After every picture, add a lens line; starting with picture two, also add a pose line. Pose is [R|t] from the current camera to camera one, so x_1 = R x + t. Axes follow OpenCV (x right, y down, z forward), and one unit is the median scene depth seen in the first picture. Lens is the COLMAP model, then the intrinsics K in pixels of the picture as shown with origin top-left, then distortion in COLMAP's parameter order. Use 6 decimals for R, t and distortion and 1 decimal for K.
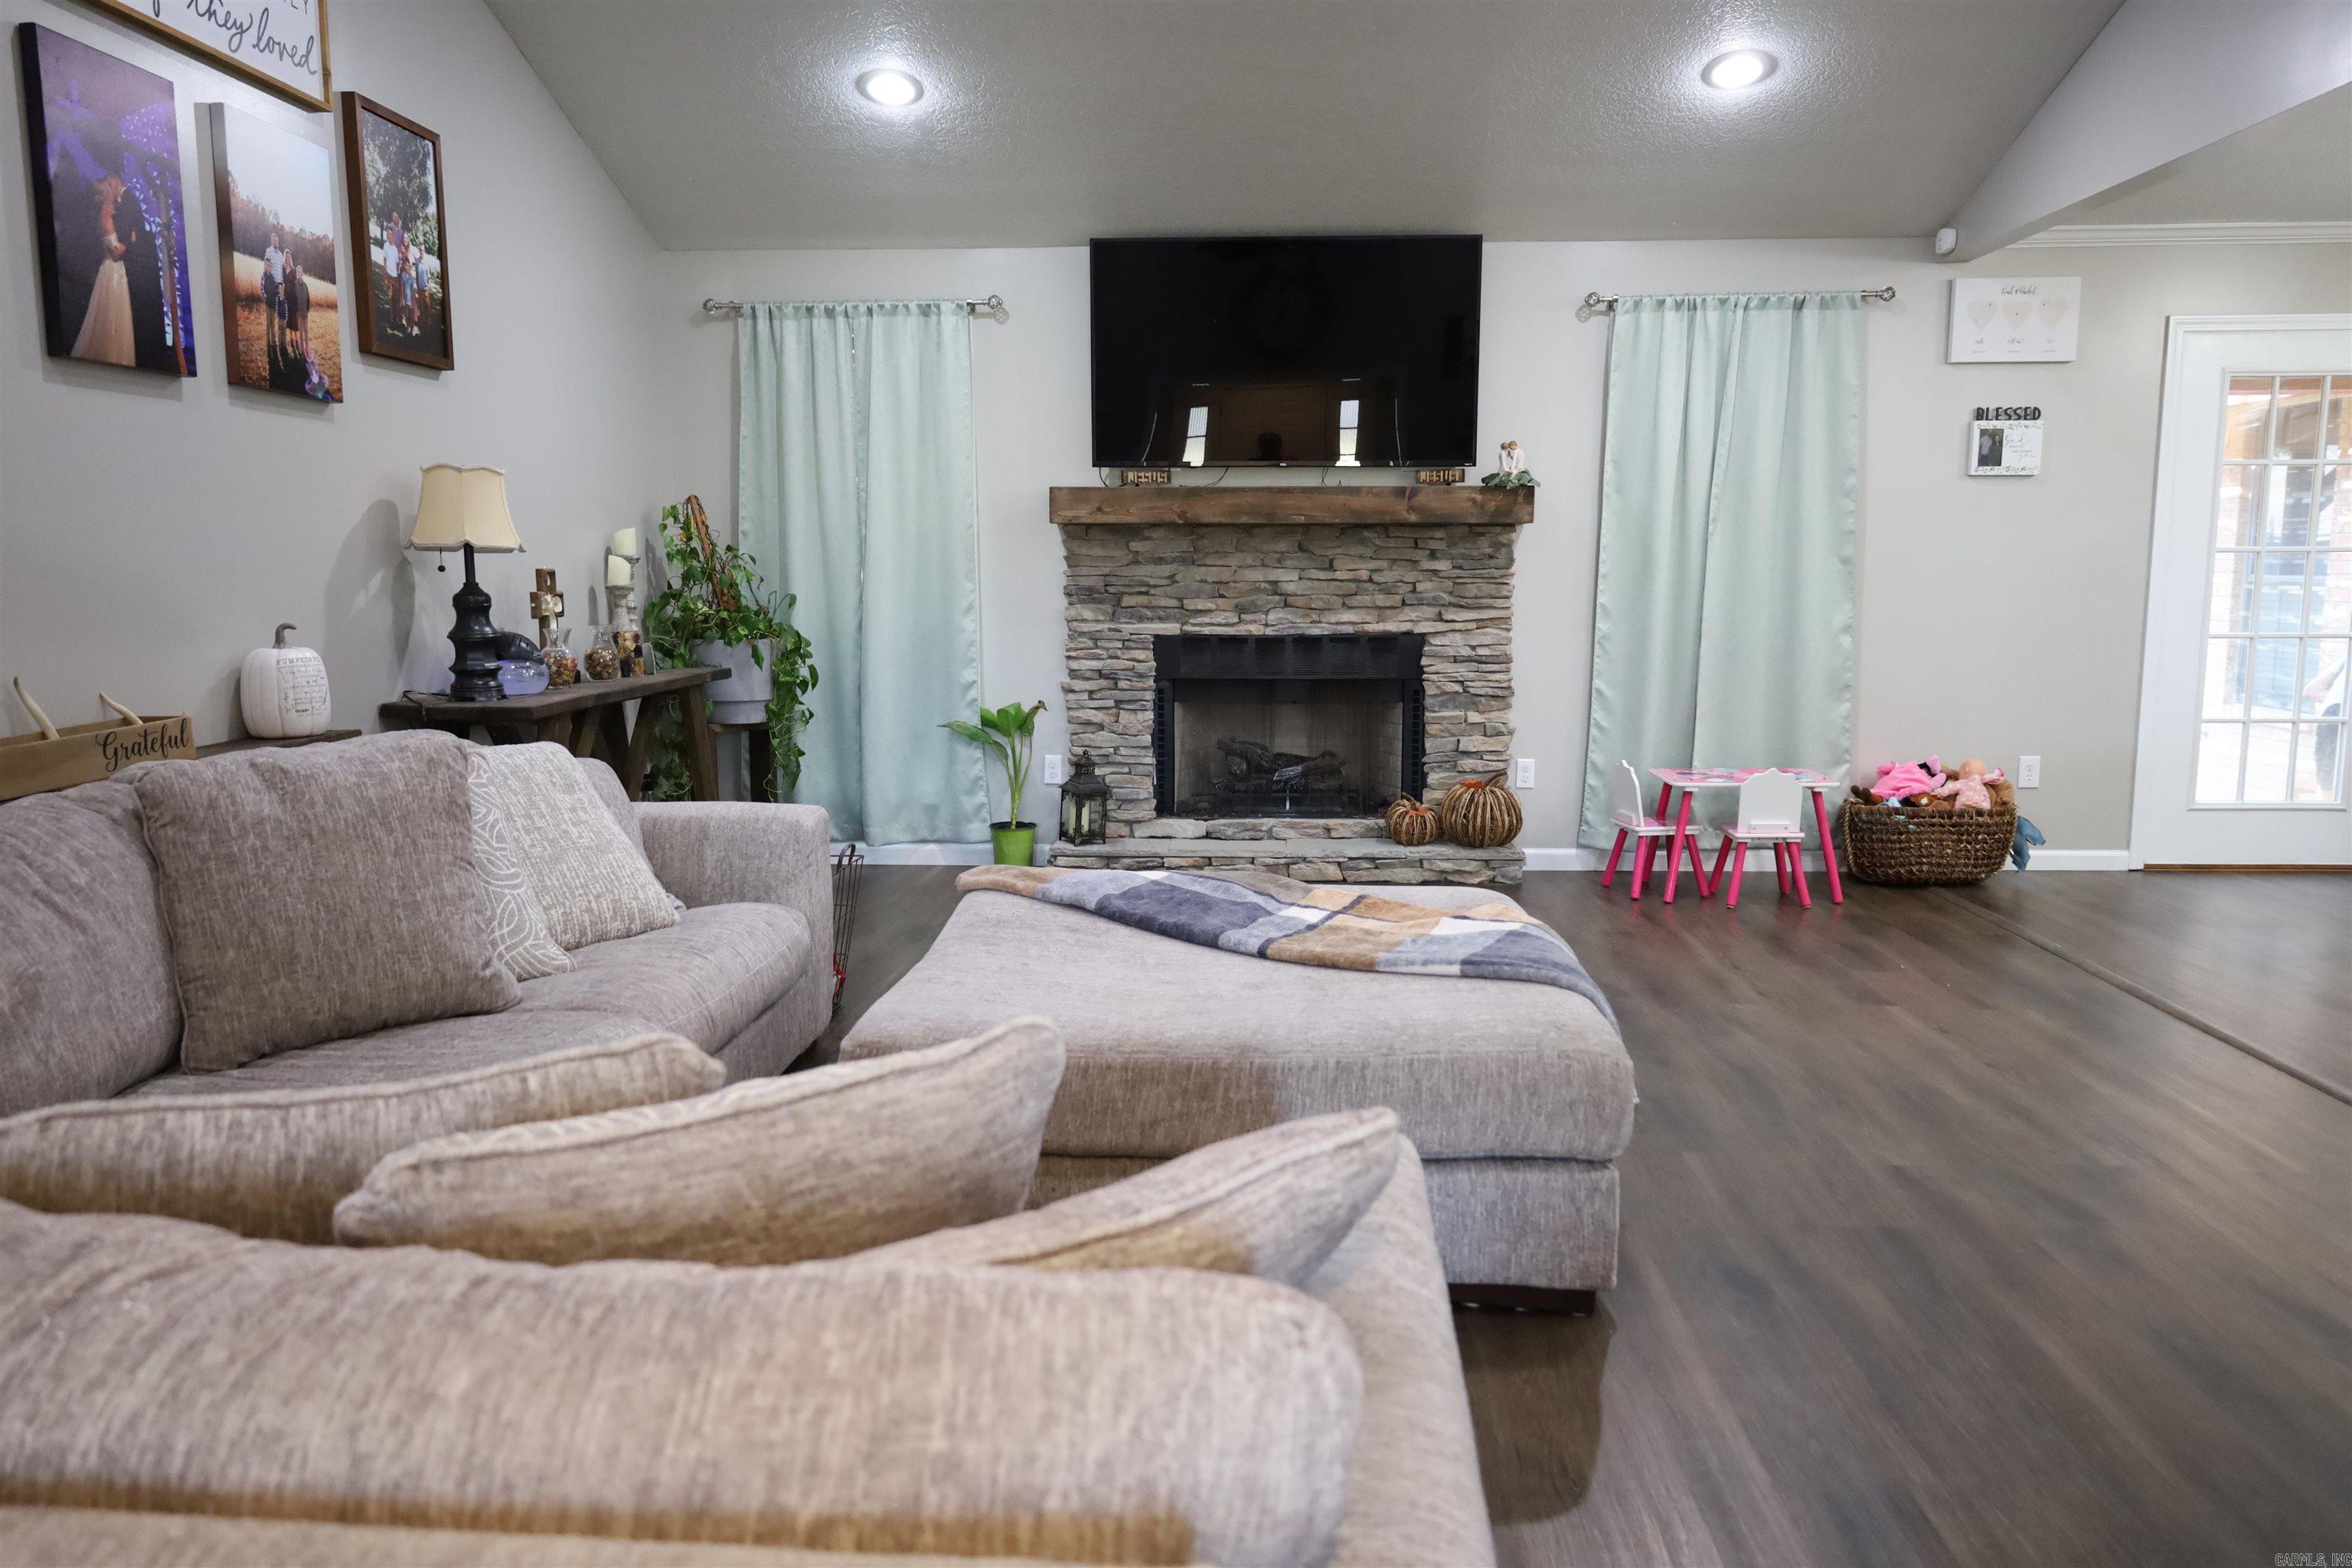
lens RADIAL K [[1669.7, 0, 1170.6], [0, 1669.7, 792.7], [0, 0, 1]] dist [-0.005687, 0.004544]
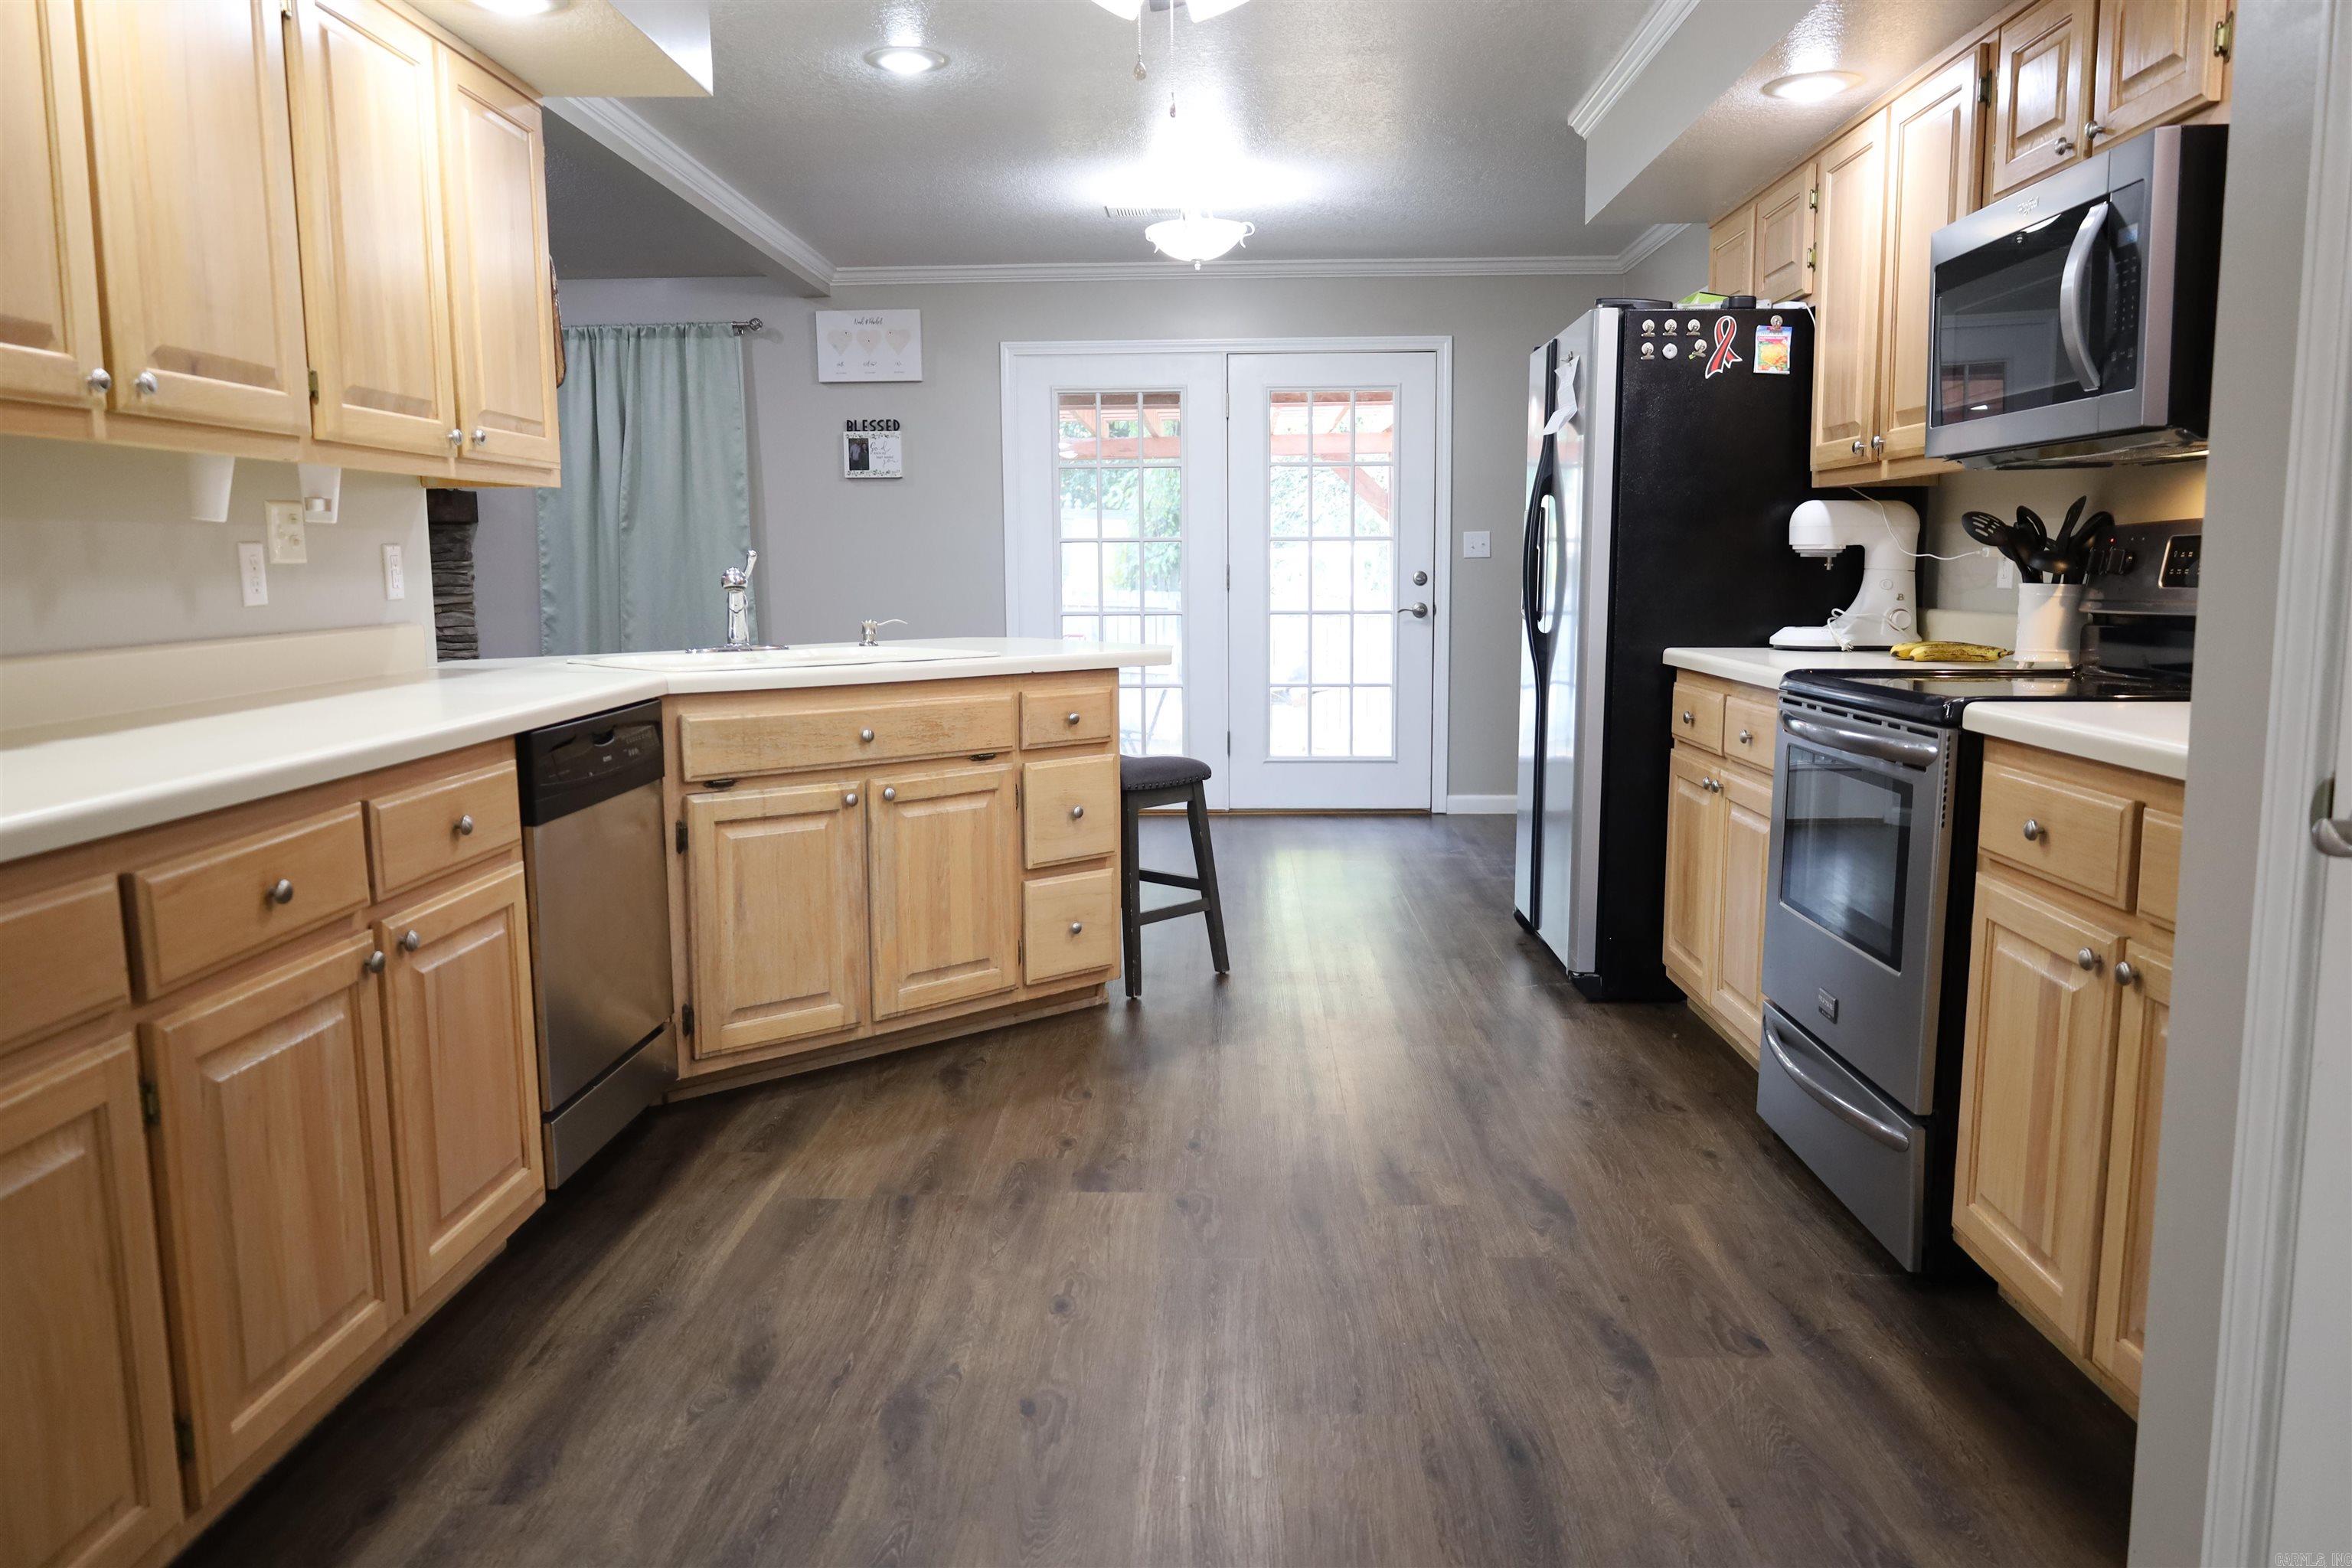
lens RADIAL K [[1669.7, 0, 1169.1], [0, 1669.7, 785.0], [0, 0, 1]] dist [-0.005687, 0.004544]
pose [[0.999021, -0.014630, 0.041755, 0.658635], [0.014289, 0.999862, 0.008460, 0.020040], [-0.041873, -0.007855, 0.999092, -0.190389]]
